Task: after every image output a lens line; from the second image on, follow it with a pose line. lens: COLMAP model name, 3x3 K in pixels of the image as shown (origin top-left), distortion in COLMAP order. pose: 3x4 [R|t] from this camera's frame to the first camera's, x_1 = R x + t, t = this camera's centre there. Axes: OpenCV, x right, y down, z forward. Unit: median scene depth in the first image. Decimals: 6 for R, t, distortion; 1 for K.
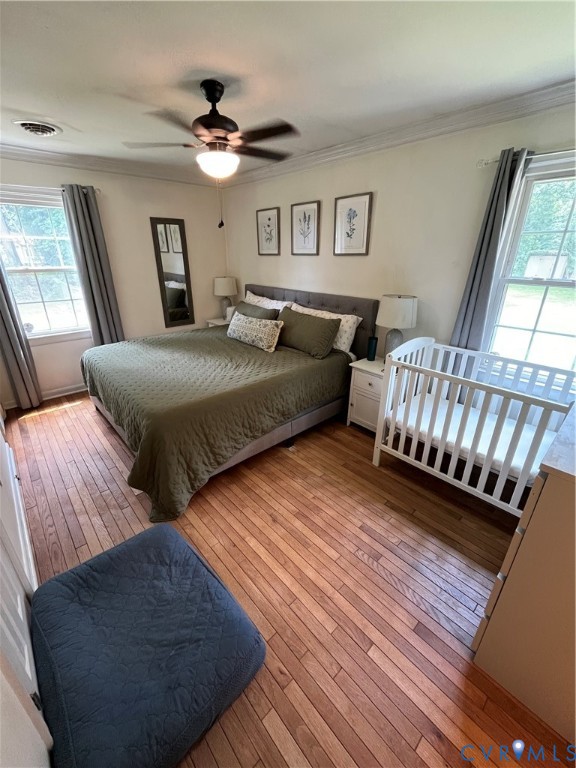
lens RADIAL K [[314.5, 0, 288.5], [0, 314.5, 382.4], [0, 0, 1]] dist [-0.003505, -0.000262]
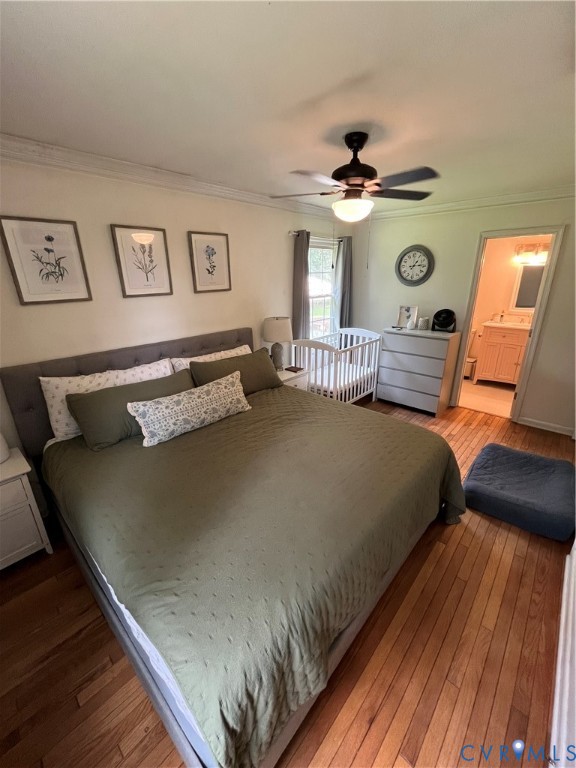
lens RADIAL K [[314.5, 0, 288.8], [0, 314.5, 384.8], [0, 0, 1]] dist [-0.003505, -0.000262]
pose [[-0.087059, -0.338578, 0.936902, -0.859871], [0.390255, 0.853715, 0.344779, -0.413069], [-0.916582, 0.395647, 0.057808, 0.864244]]
